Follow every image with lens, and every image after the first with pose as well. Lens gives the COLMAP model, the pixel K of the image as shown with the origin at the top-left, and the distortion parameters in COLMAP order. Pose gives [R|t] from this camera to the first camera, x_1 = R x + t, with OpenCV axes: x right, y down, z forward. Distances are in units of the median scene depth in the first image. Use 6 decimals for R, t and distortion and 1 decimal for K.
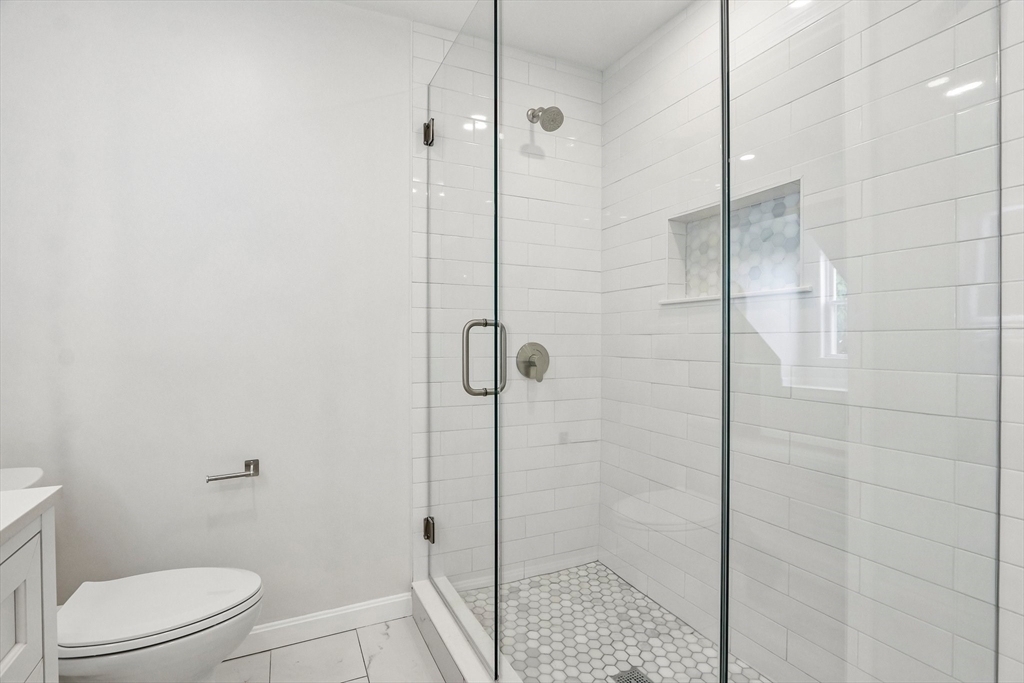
lens RADIAL K [[483.1, 0, 509.5], [0, 483.1, 341.8], [0, 0, 1]] dist [-0.022488, 0.000783]
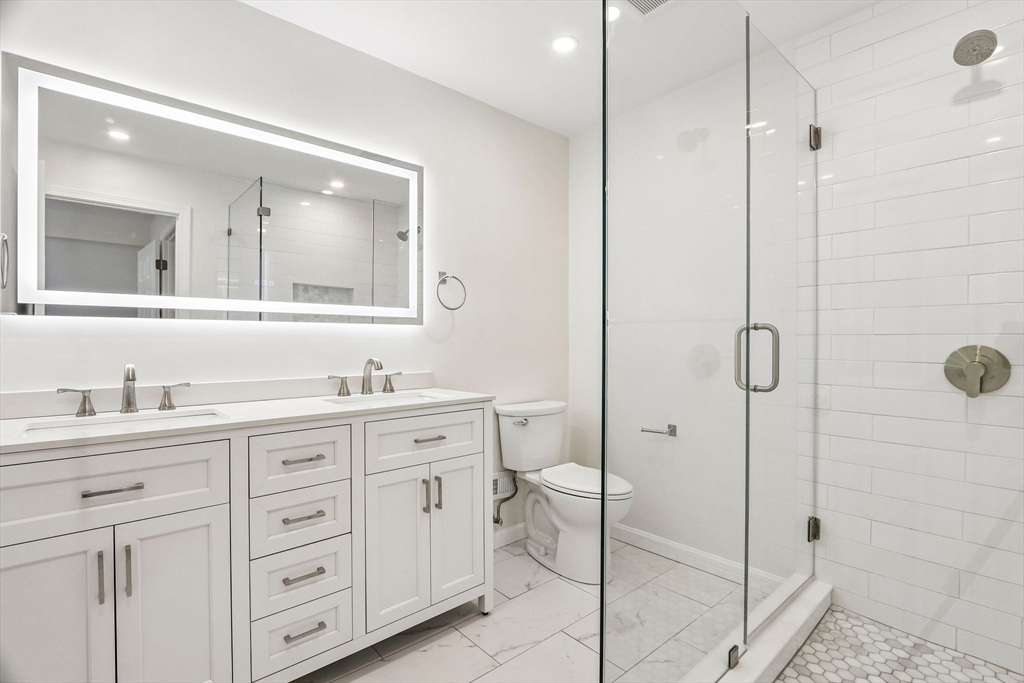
lens RADIAL K [[483.1, 0, 509.5], [0, 483.1, 341.8], [0, 0, 1]] dist [-0.022488, 0.000783]
pose [[0.271112, 0.004186, -0.962539, 0.622854], [-0.004426, 0.999985, 0.003102, -0.004575], [0.962538, 0.003419, 0.271126, 0.110550]]
